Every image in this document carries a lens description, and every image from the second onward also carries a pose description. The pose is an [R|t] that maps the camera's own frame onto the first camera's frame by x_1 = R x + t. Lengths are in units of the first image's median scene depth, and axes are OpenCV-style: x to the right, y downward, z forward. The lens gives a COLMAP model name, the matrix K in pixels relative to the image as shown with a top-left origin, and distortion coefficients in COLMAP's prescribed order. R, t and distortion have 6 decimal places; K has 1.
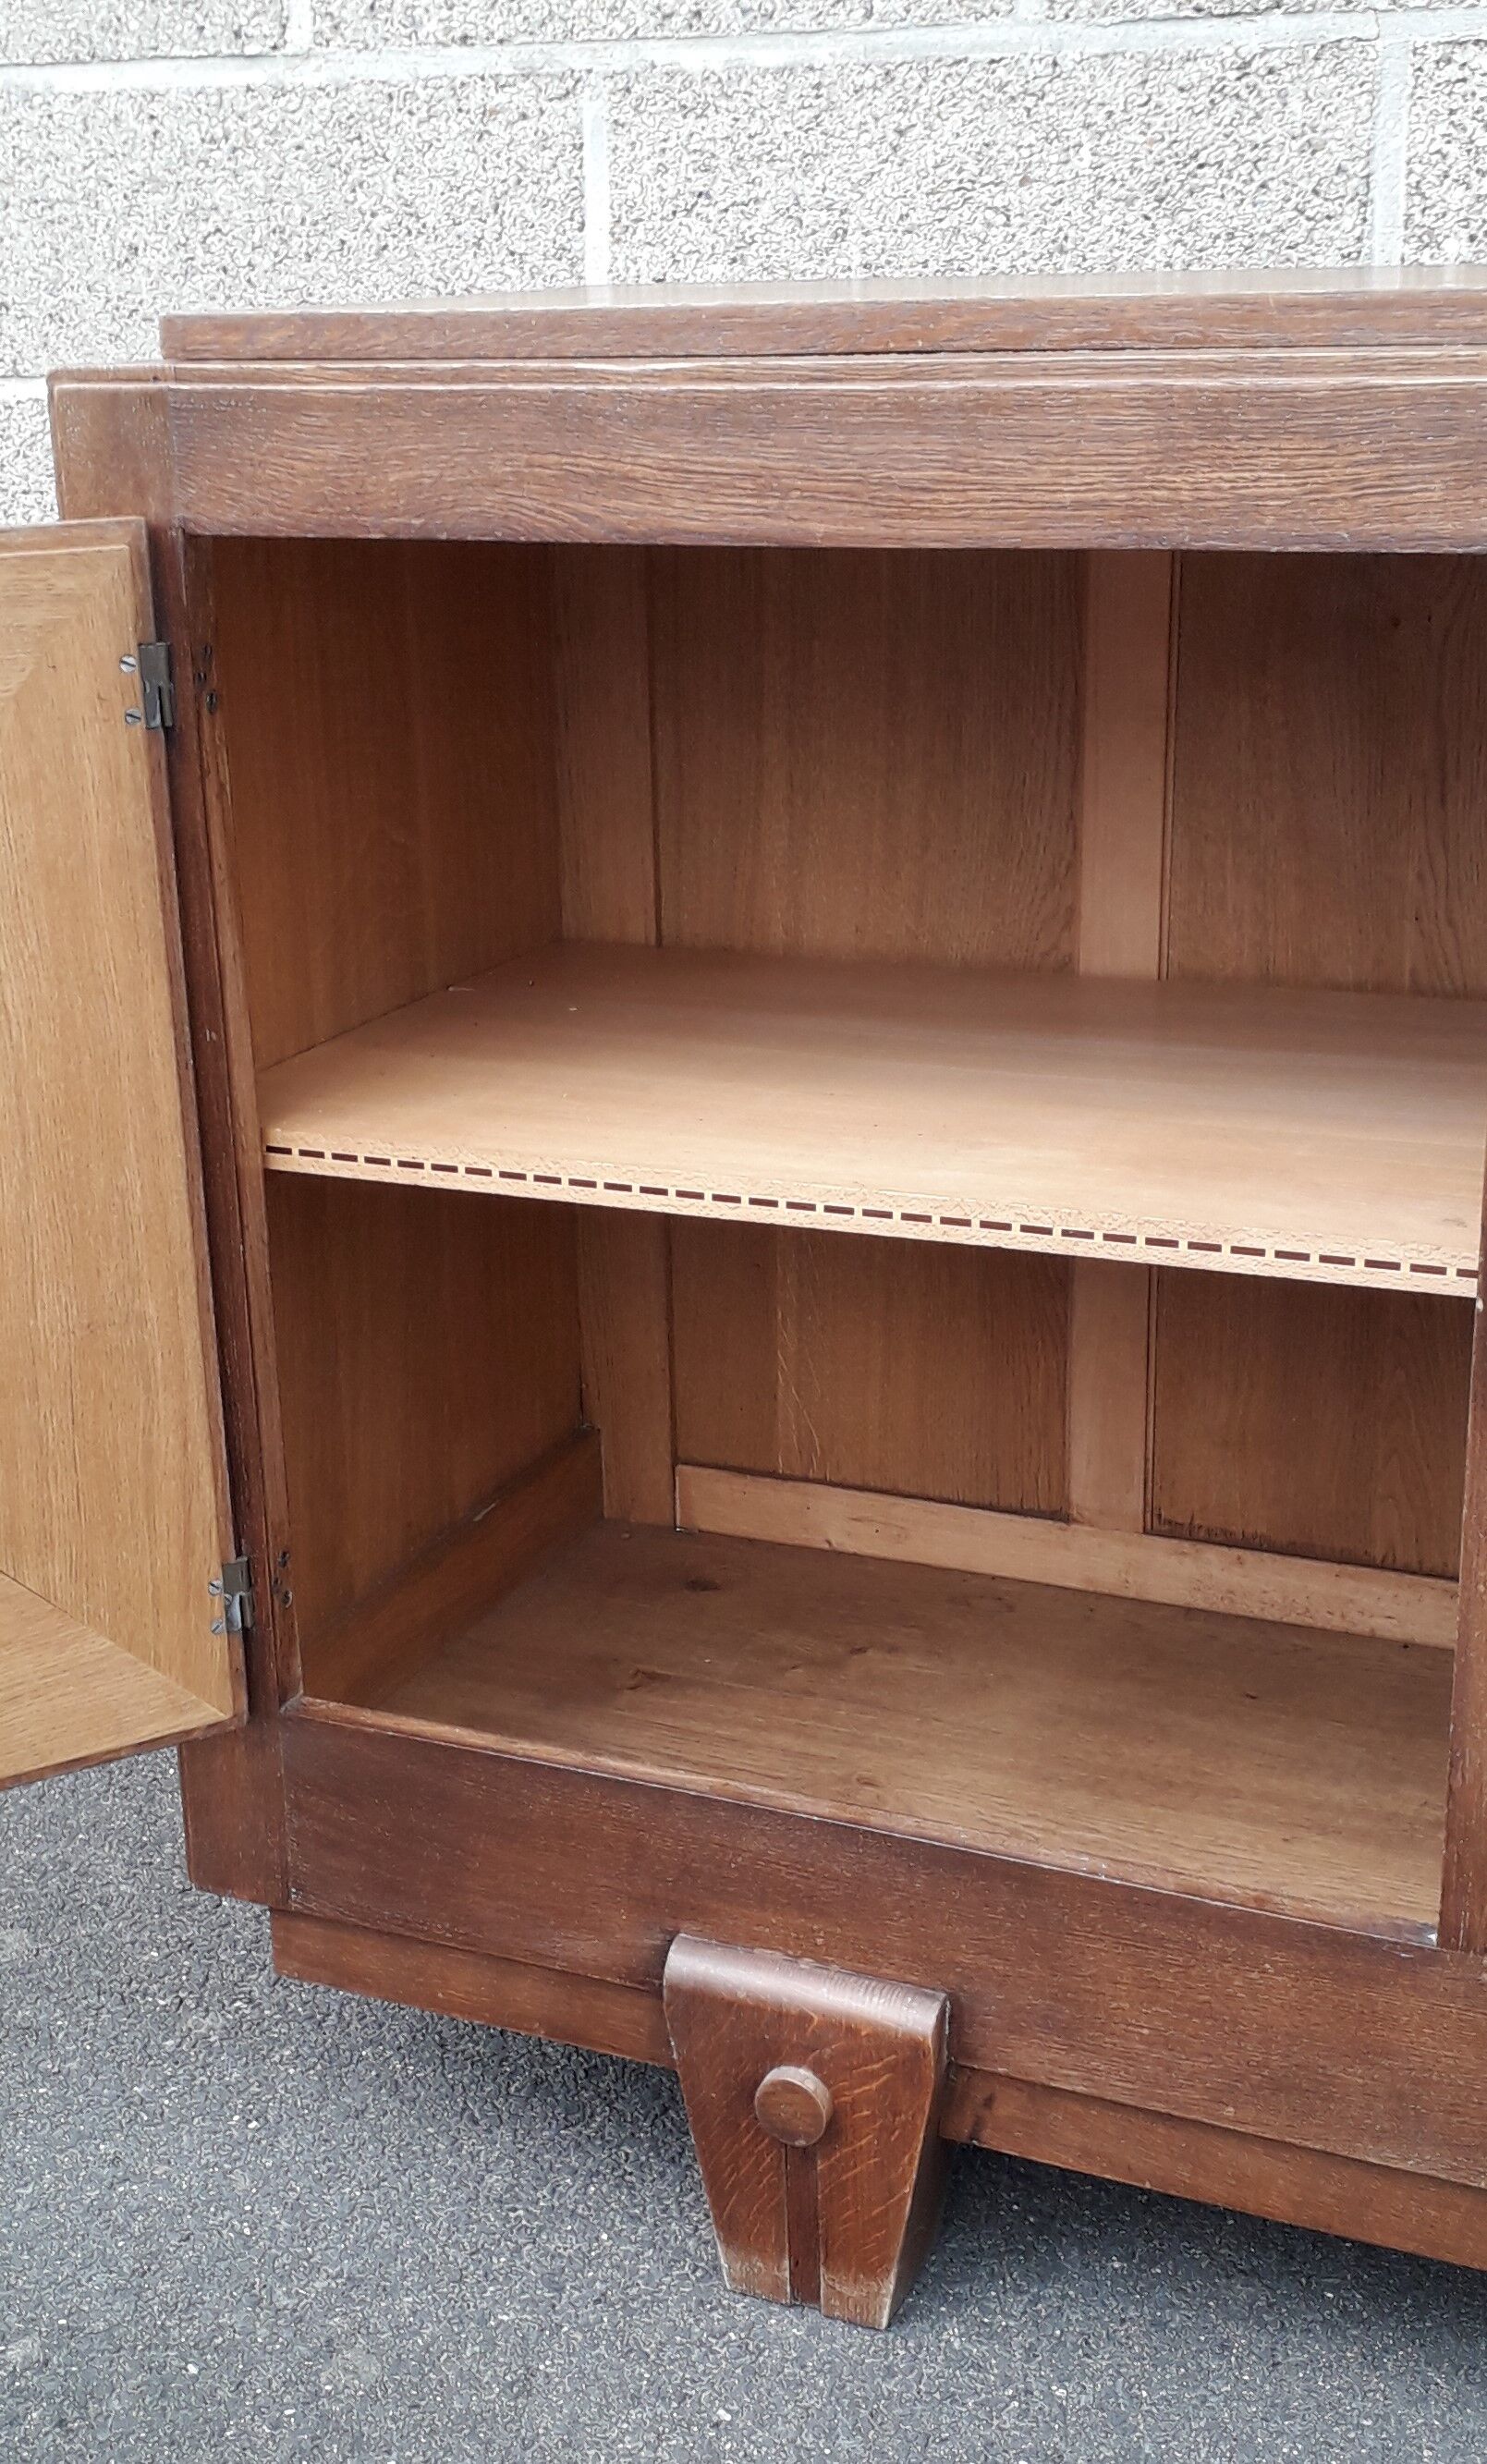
lens RADIAL K [[2907.0, 0, 677.7], [0, 2907.0, 1230.2], [0, 0, 1]] dist [0.143807, -0.267755]
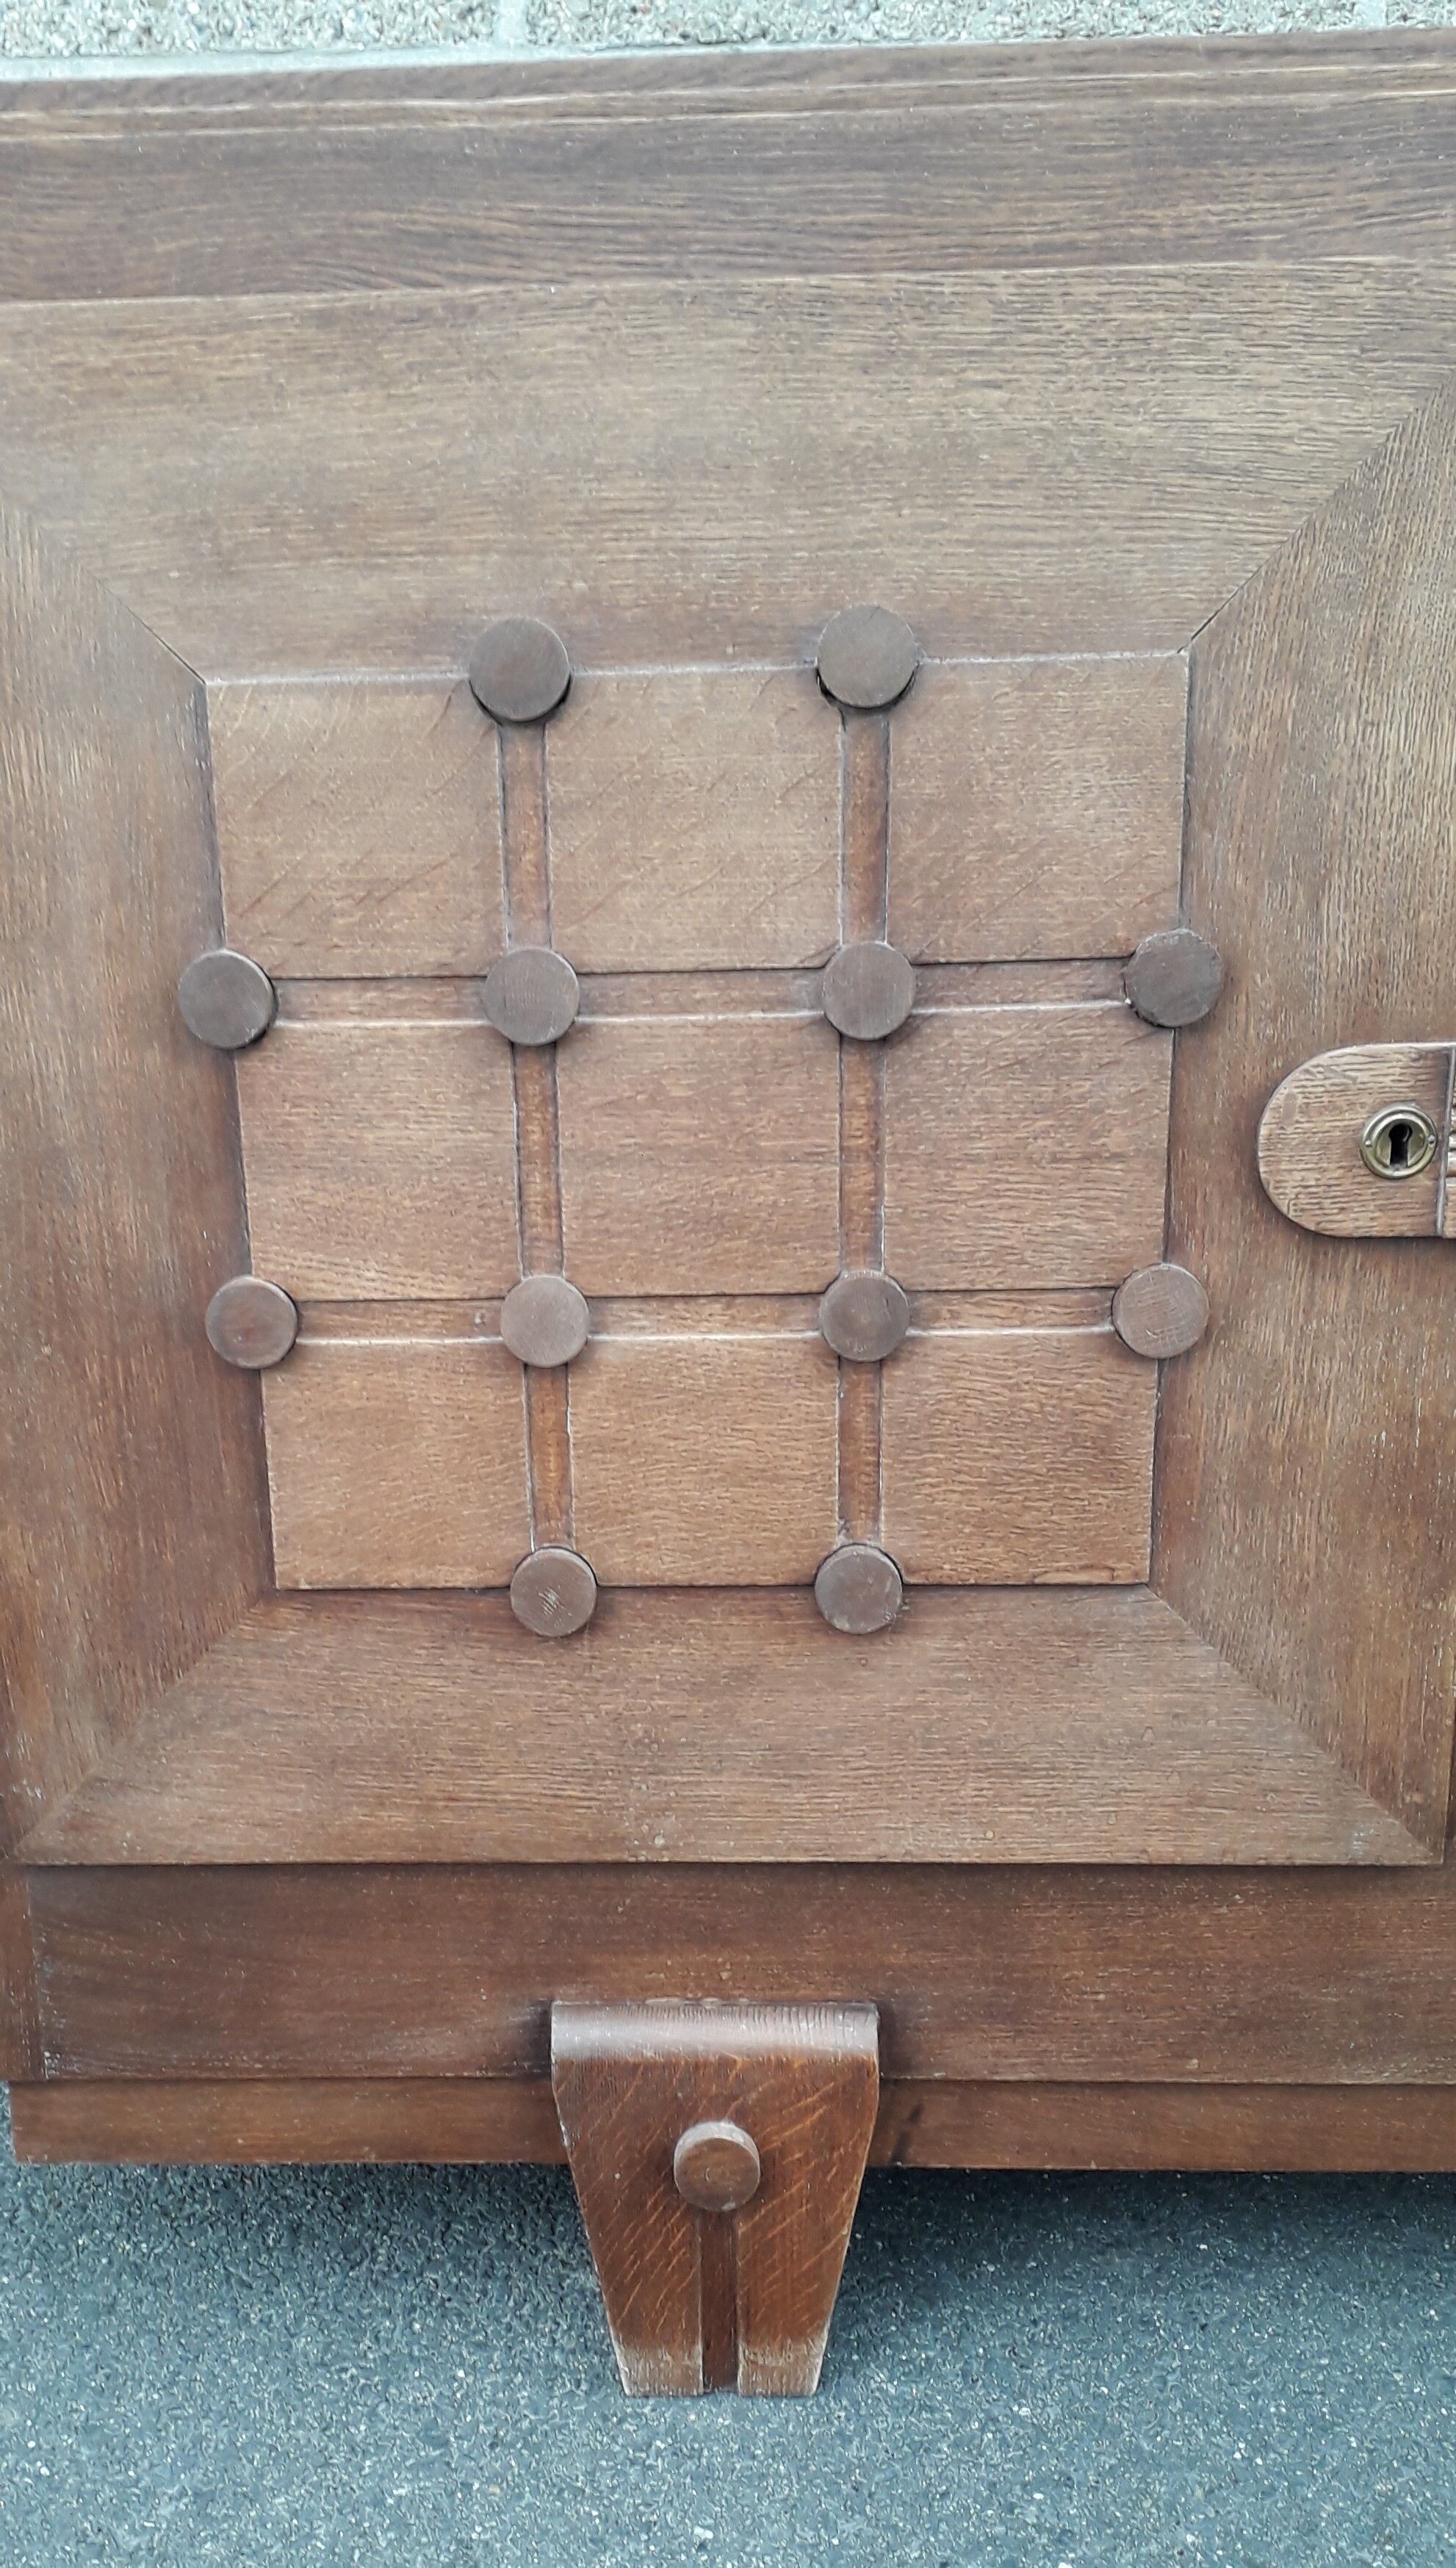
lens RADIAL K [[2465.2, 0, 726.3], [0, 2465.2, 1354.5], [0, 0, 1]] dist [0.101407, -0.179295]
pose [[0.930504, -0.098787, 0.352708, -0.198136], [0.113646, 0.993286, -0.021616, 0.070217], [-0.348204, 0.060197, 0.935484, 0.278595]]
